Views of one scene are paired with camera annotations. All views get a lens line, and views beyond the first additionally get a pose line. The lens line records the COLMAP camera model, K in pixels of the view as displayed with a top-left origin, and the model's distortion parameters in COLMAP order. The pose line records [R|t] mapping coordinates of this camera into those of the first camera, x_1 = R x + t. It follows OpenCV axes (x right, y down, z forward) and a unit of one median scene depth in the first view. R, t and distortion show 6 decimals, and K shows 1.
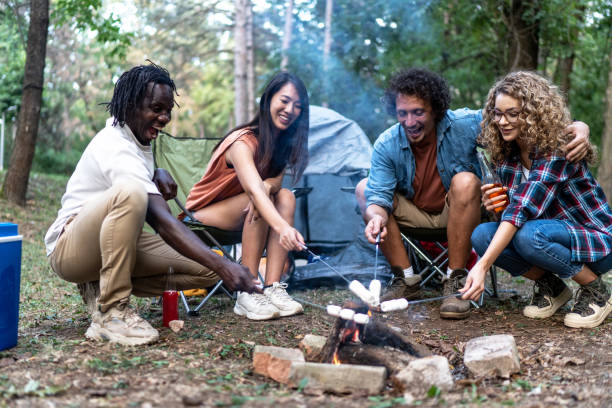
lens RADIAL K [[596.6, 0, 298.0], [0, 596.6, 203.3], [0, 0, 1]] dist [0.005335, 0.007869]
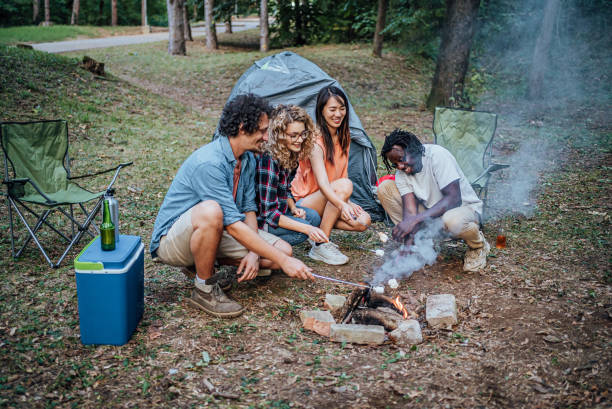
lens RADIAL K [[647.6, 0, 306.0], [0, 647.6, 204.5], [0, 0, 1]] dist [0.003939, 0.000955]
pose [[0.991552, -0.017855, 0.128477, -0.195757], [-0.016265, 0.965548, 0.259715, -0.346075], [-0.128688, -0.259611, 0.957101, -0.428095]]
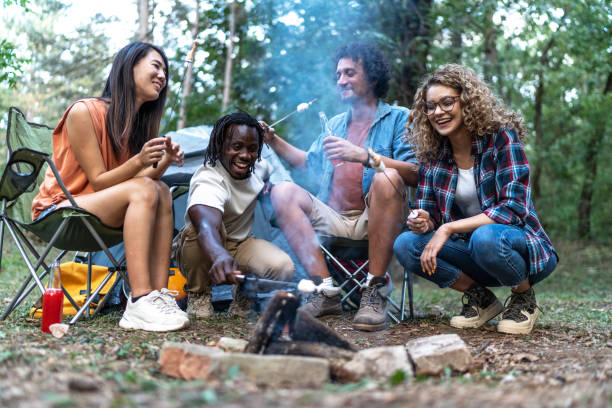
lens RADIAL K [[575.5, 0, 302.4], [0, 575.5, 213.9], [0, 0, 1]] dist [-0.005099, -0.007305]
pose [[0.980326, 0.045925, 0.191968, -0.030541], [-0.029466, 0.995708, -0.087734, 0.088972], [-0.195173, 0.080351, 0.977472, 0.132742]]
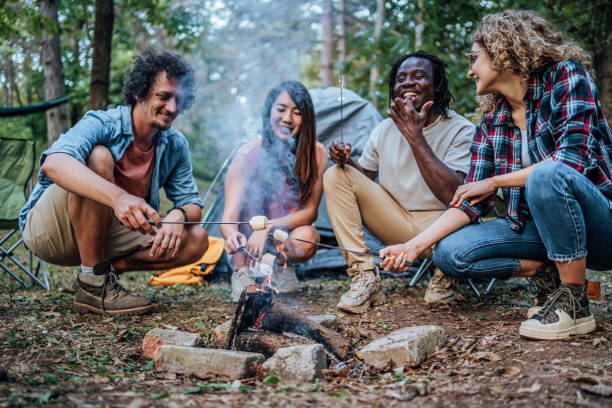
lens RADIAL K [[614.6, 0, 303.2], [0, 614.6, 206.4], [0, 0, 1]] dist [-0.008026, 0.126010]
pose [[0.986308, -0.004330, -0.164859, 0.227263], [0.006312, 0.999914, 0.011499, 0.022474], [0.164795, -0.012382, 0.986250, 0.047521]]
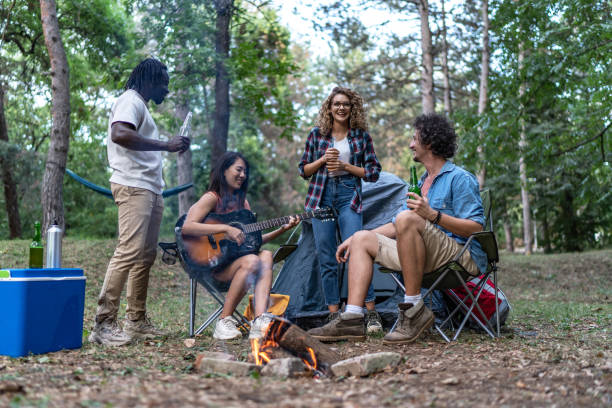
lens RADIAL K [[596.6, 0, 298.0], [0, 596.6, 203.3], [0, 0, 1]] dist [0.005335, 0.007869]
pose [[0.929631, -0.055134, -0.364345, 0.465950], [0.015614, 0.993749, -0.110538, 0.033182], [0.368162, 0.097070, 0.924681, -0.188068]]
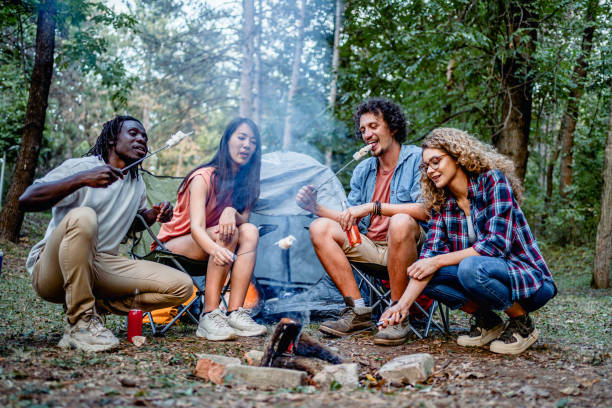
lens RADIAL K [[614.6, 0, 303.2], [0, 614.6, 206.4], [0, 0, 1]] dist [-0.008026, 0.126010]
pose [[0.999473, 0.032195, -0.004033, 0.082985], [-0.032412, 0.996423, -0.078041, 0.029735], [0.001506, 0.078131, 0.996942, -0.133190]]
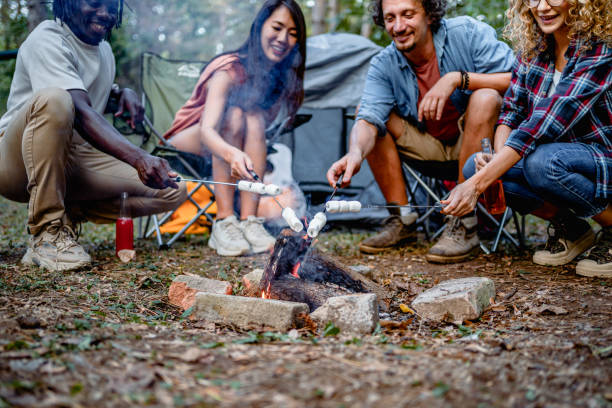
lens RADIAL K [[614.6, 0, 303.2], [0, 614.6, 206.4], [0, 0, 1]] dist [-0.008026, 0.126010]
pose [[0.990308, 0.027823, -0.136074, 0.157775], [-0.017805, 0.997077, 0.074294, 0.046875], [0.137744, -0.071151, 0.987909, 0.099329]]
